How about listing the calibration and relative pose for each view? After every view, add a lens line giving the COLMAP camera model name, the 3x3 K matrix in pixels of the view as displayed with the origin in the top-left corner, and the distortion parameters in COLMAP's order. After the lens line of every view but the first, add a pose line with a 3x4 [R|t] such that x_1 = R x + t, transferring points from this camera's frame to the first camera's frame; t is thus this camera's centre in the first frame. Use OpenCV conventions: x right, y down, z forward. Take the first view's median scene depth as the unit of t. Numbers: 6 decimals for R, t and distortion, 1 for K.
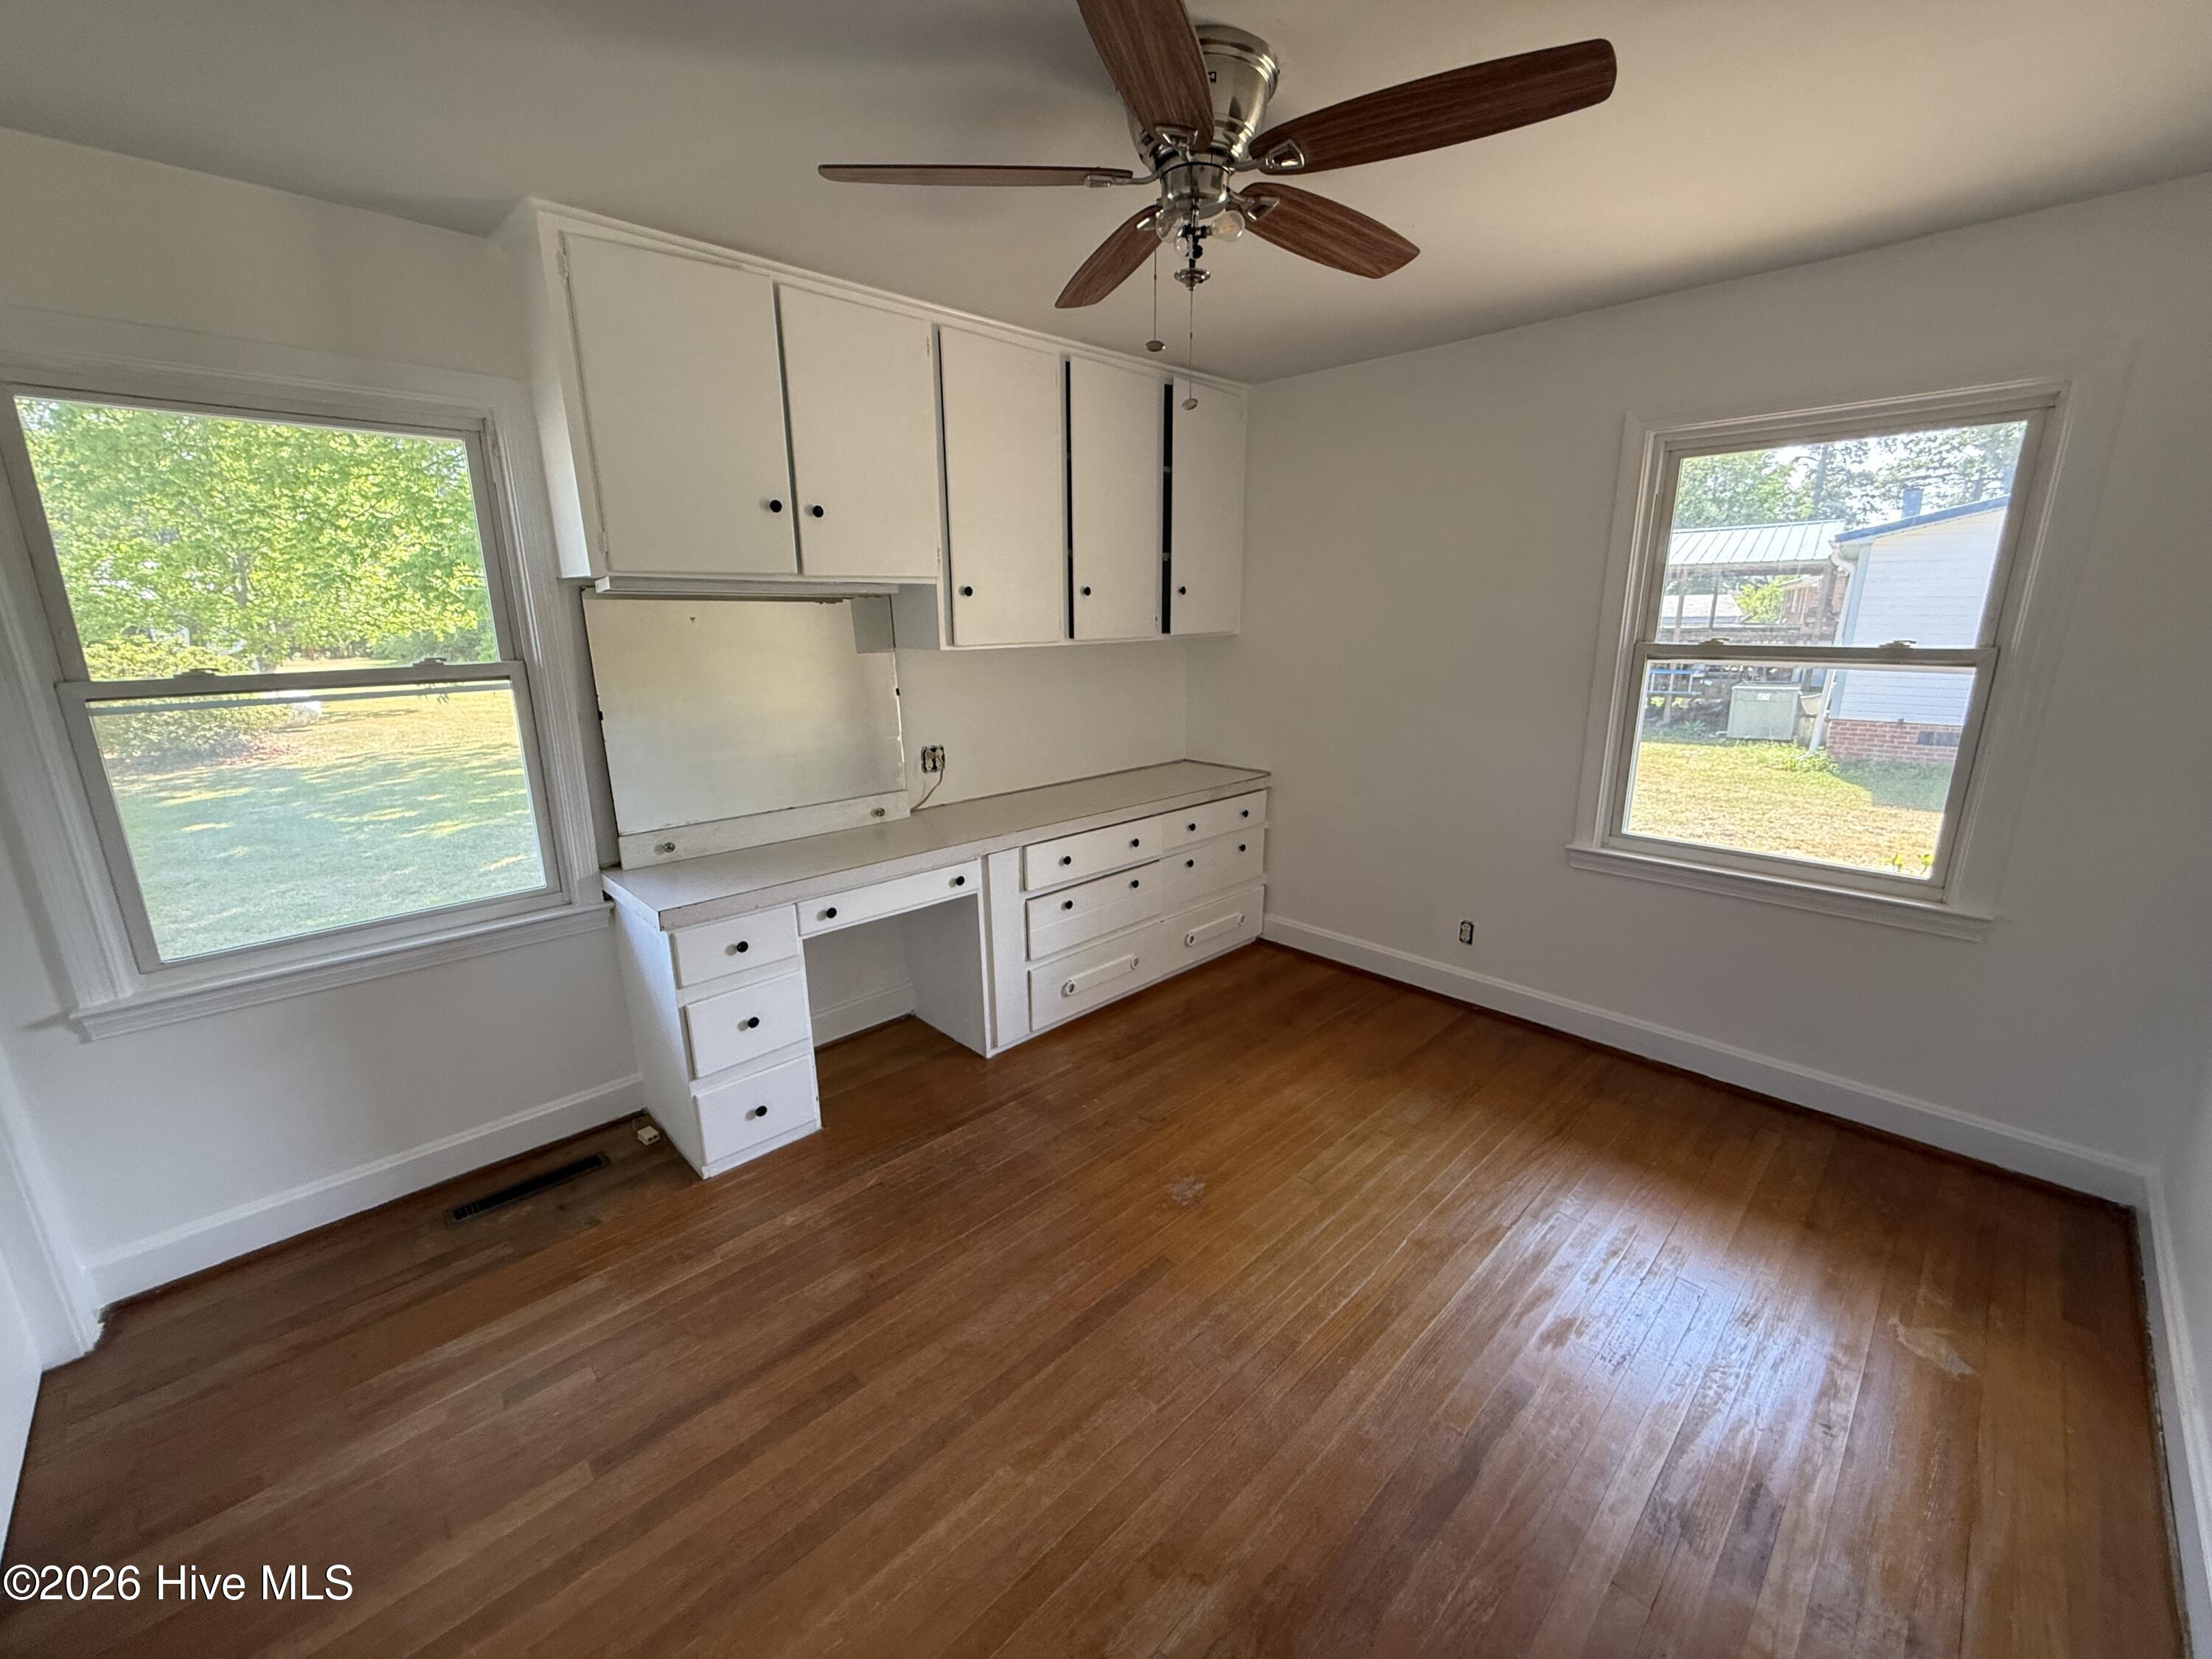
lens RADIAL K [[884.6, 0, 1104.2], [0, 884.6, 825.2], [0, 0, 1]] dist [-0.001282, -0.000203]
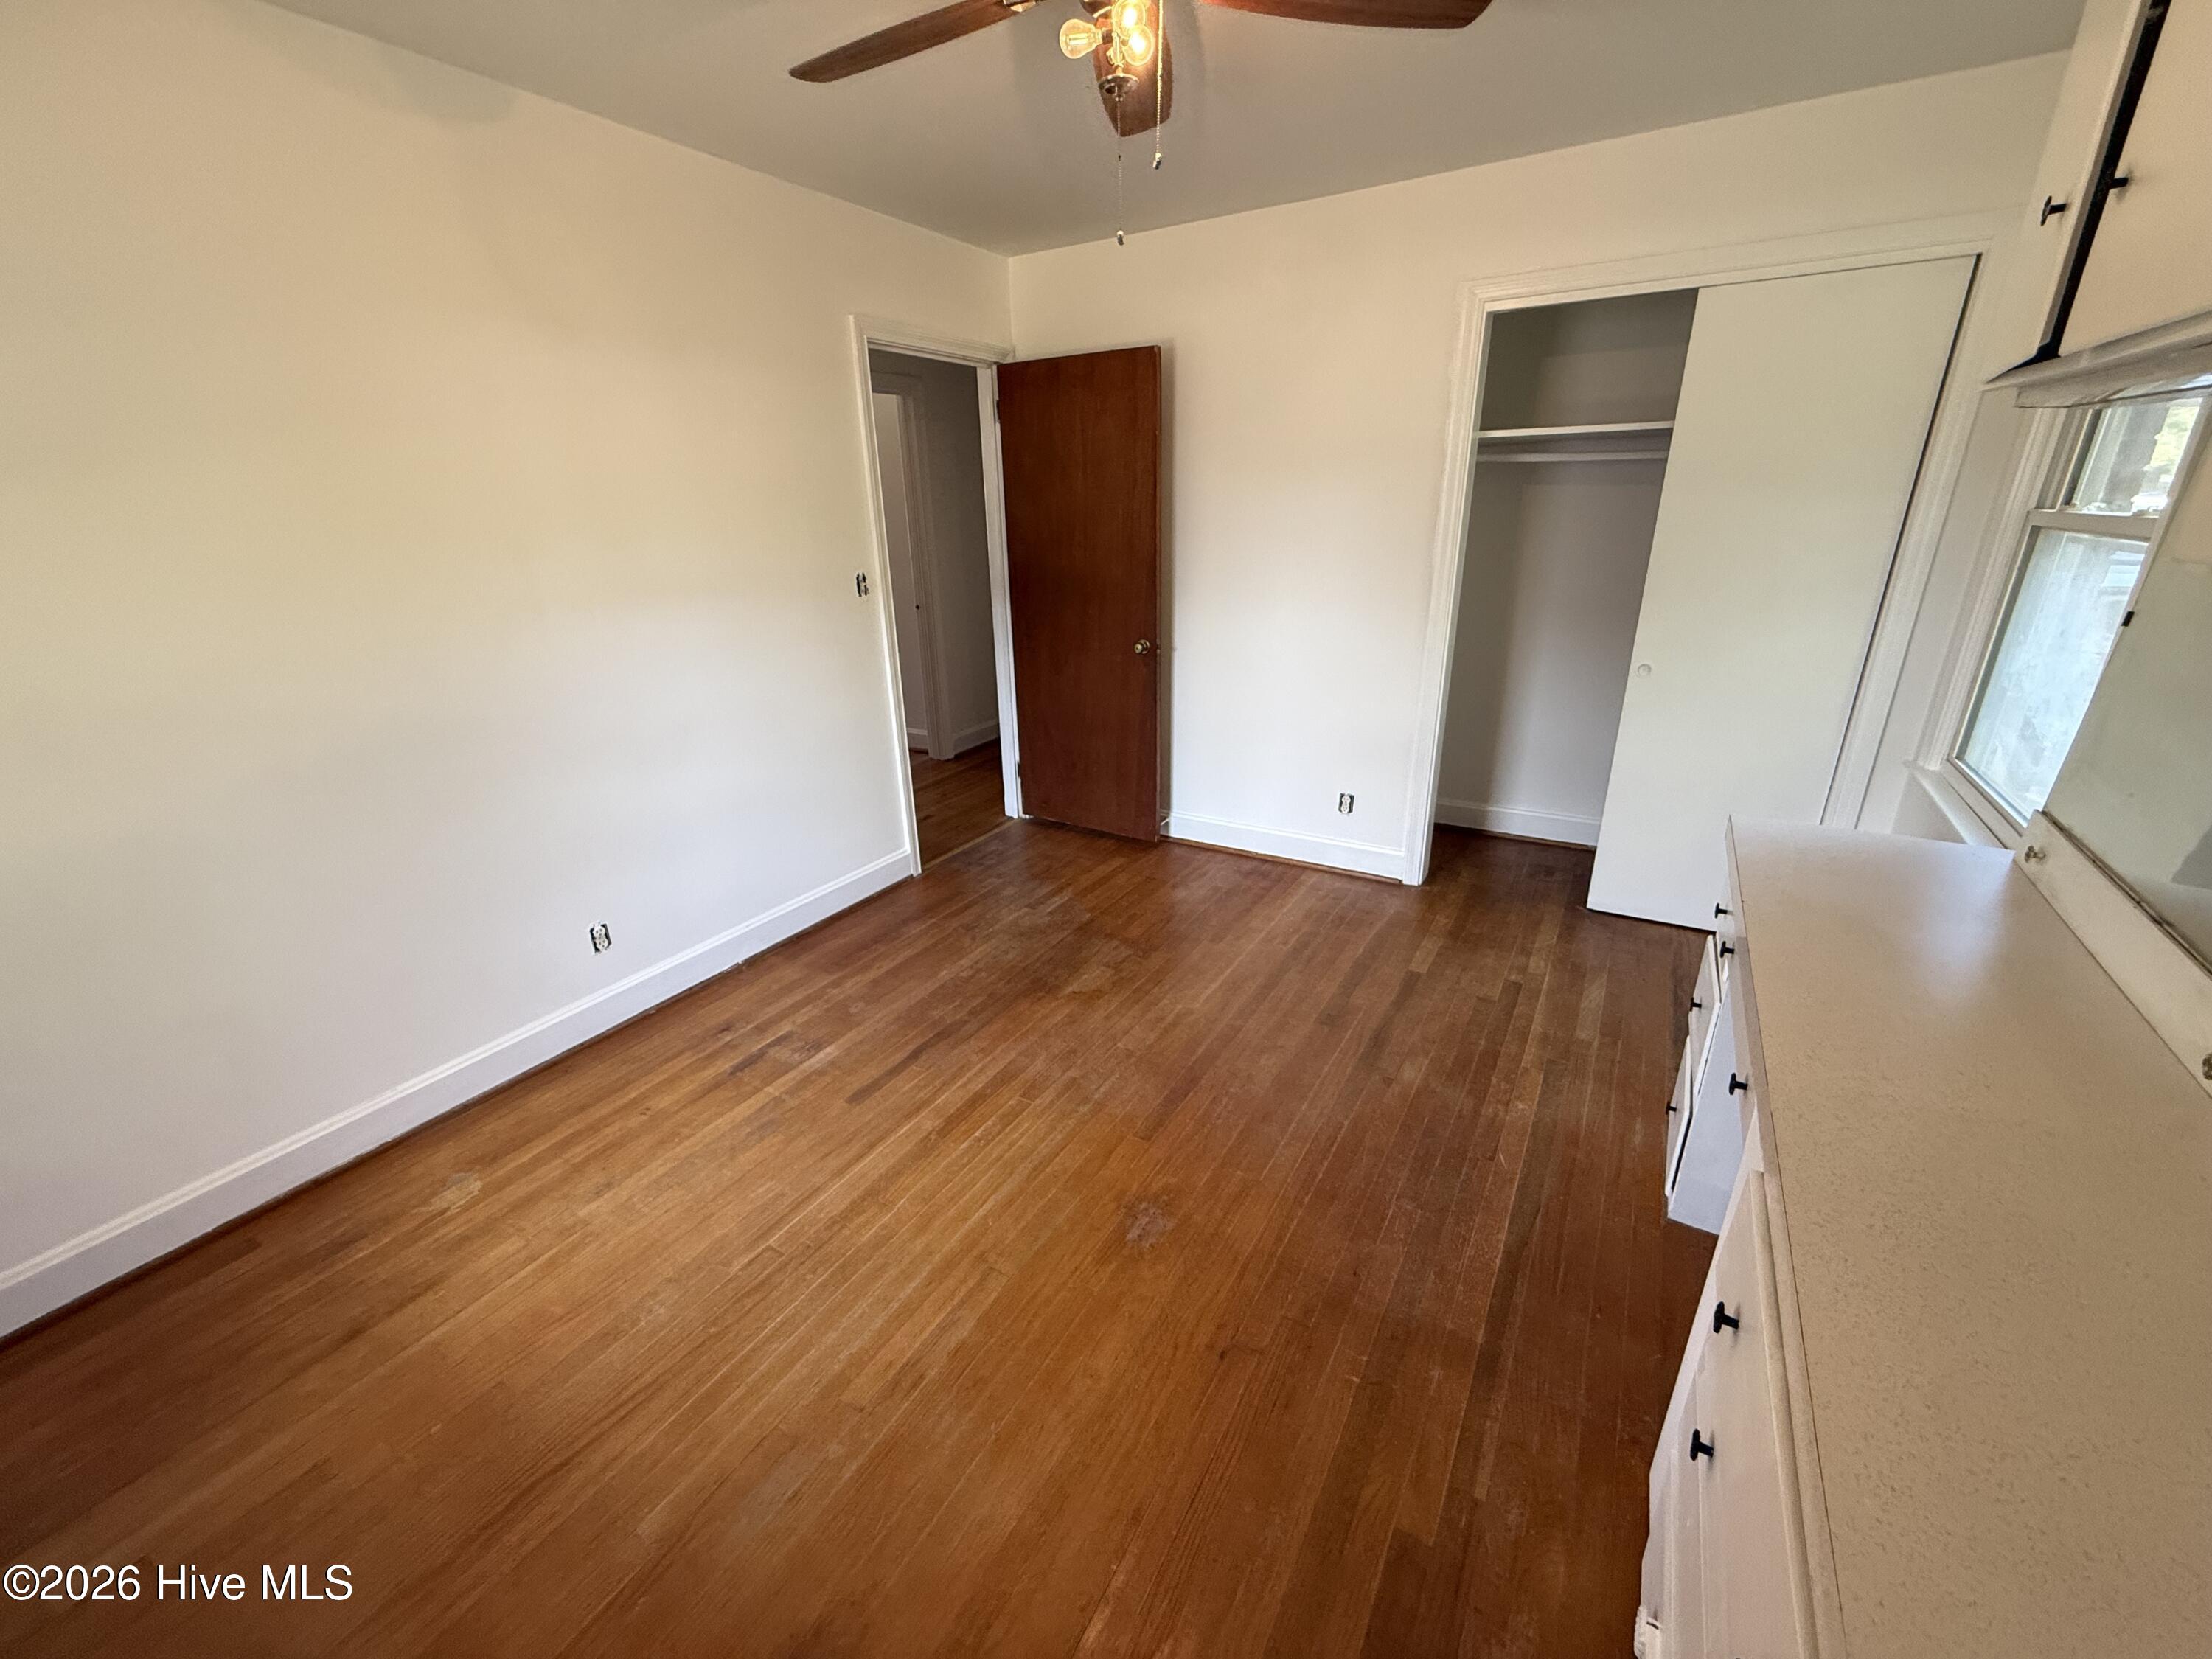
lens RADIAL K [[884.6, 0, 1104.2], [0, 884.6, 825.2], [0, 0, 1]] dist [-0.001282, -0.000203]
pose [[-0.967078, 0.117384, -0.225789, 0.328306], [-0.030626, 0.827126, 0.561181, -0.413287], [0.252629, 0.549621, -0.796301, 1.739556]]
